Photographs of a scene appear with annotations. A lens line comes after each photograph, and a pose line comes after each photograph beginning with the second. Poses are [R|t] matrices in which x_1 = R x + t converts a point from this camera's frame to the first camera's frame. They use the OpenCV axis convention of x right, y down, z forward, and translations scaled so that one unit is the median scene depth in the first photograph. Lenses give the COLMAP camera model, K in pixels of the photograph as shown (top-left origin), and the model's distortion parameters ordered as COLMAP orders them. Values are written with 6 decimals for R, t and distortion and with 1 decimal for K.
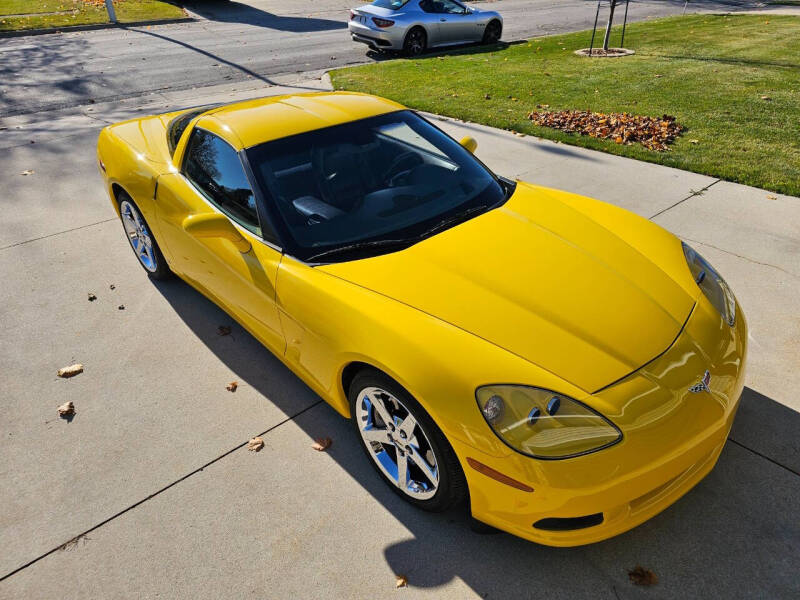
lens RADIAL K [[547.1, 0, 404.9], [0, 547.1, 295.8], [0, 0, 1]] dist [0.049688, -0.045231]
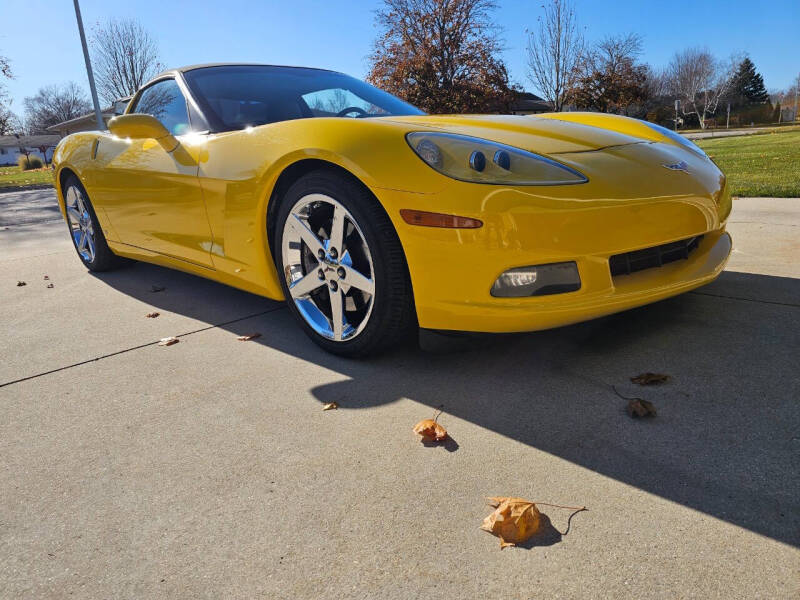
lens RADIAL K [[547.1, 0, 396.2], [0, 547.1, 301.0], [0, 0, 1]] dist [0.049688, -0.045231]
pose [[0.998776, -0.048865, 0.007719, 0.072881], [0.048755, 0.945818, -0.321016, 0.530887], [0.008386, 0.321000, 0.947042, 0.209680]]
